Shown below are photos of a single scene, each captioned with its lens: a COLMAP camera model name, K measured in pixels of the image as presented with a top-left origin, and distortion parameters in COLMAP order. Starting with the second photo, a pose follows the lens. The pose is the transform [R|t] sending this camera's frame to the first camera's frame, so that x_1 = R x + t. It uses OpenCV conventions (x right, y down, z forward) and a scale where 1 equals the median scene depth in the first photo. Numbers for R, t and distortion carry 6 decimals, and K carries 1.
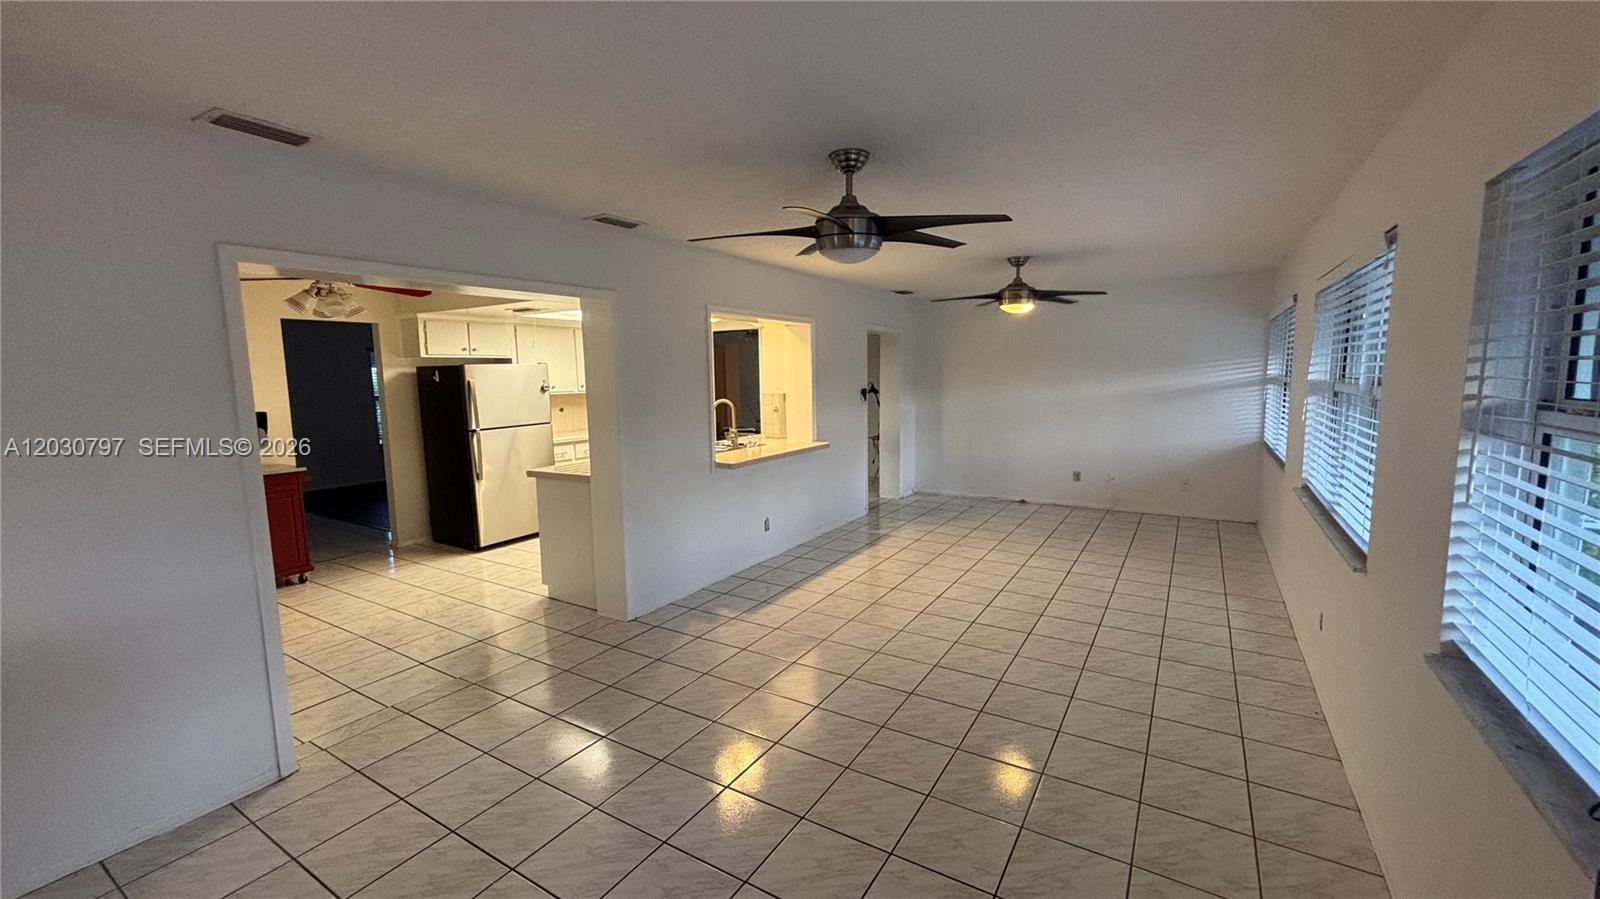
lens RADIAL K [[641.8, 0, 800.3], [0, 641.8, 445.4], [0, 0, 1]] dist [-0.001309, -0.000147]
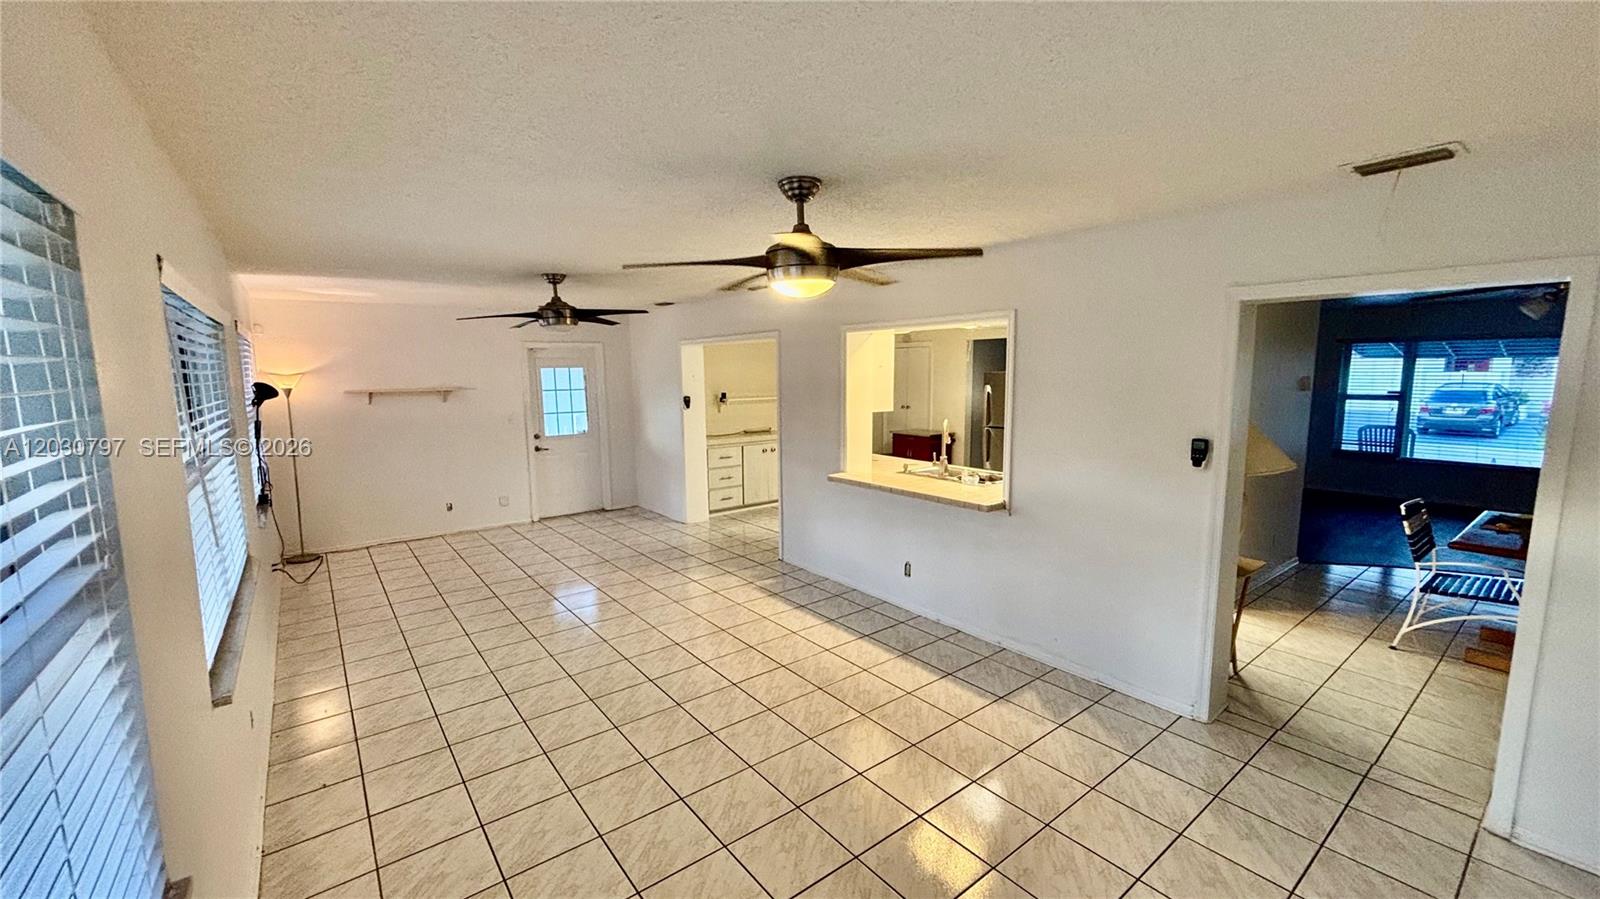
lens RADIAL K [[641.8, 0, 799.7], [0, 641.8, 453.5], [0, 0, 1]] dist [-0.001309, -0.000147]
pose [[-0.351022, 0.138724, -0.926034, 0.838429], [-0.097105, 0.978239, 0.183353, -0.181501], [0.931319, 0.154284, -0.329913, 1.249571]]
